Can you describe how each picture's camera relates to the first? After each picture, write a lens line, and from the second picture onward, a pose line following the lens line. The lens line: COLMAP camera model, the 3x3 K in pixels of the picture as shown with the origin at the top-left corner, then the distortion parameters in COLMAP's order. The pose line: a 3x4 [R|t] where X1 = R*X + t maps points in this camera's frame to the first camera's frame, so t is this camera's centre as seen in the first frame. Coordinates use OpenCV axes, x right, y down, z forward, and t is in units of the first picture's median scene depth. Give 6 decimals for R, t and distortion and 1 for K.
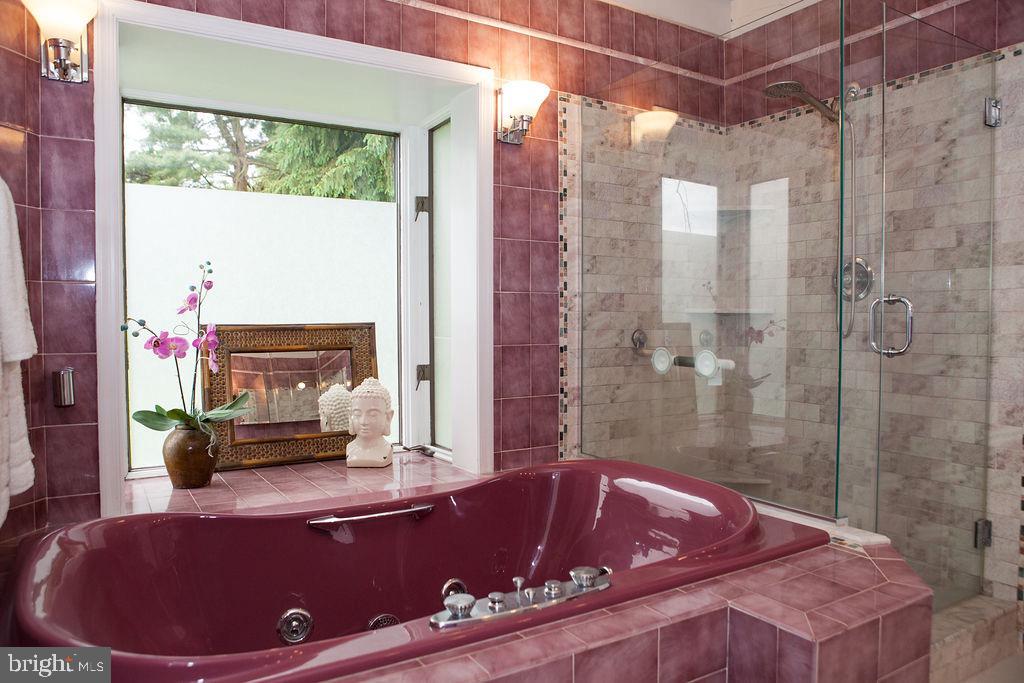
lens RADIAL K [[708.1, 0, 512.0], [0, 708.1, 341.5], [0, 0, 1]] dist [-0.110224, 0.084088]
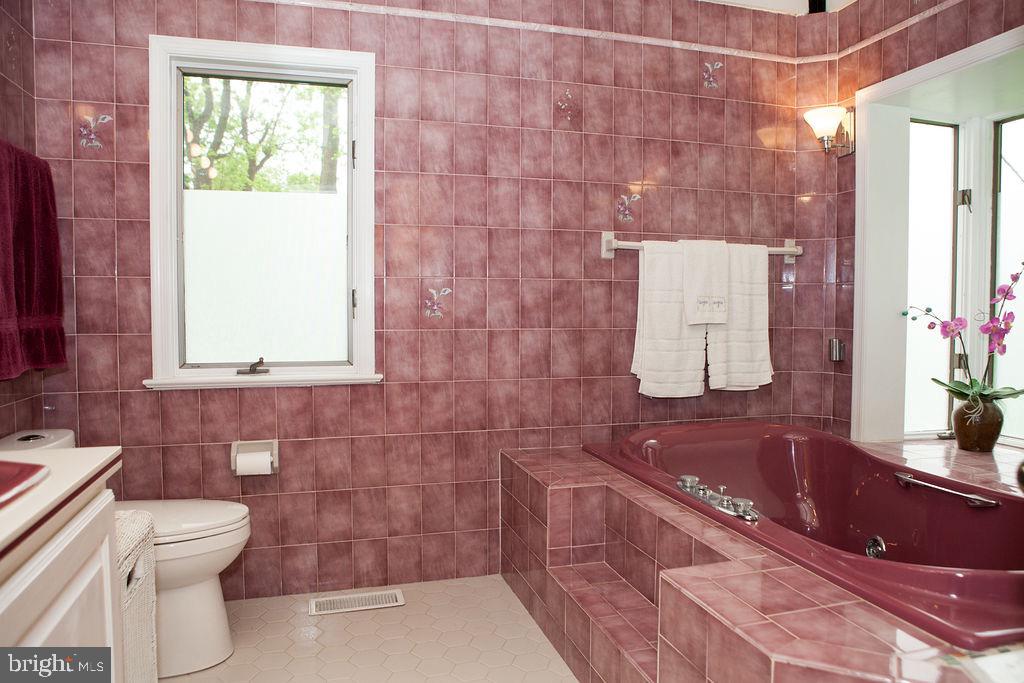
lens RADIAL K [[708.1, 0, 512.0], [0, 708.1, 341.5], [0, 0, 1]] dist [-0.110224, 0.084088]
pose [[-0.262657, 0.049544, -0.963616, 1.374811], [-0.032977, 0.997637, 0.060282, -0.029840], [0.964326, 0.047610, -0.260402, 0.863724]]
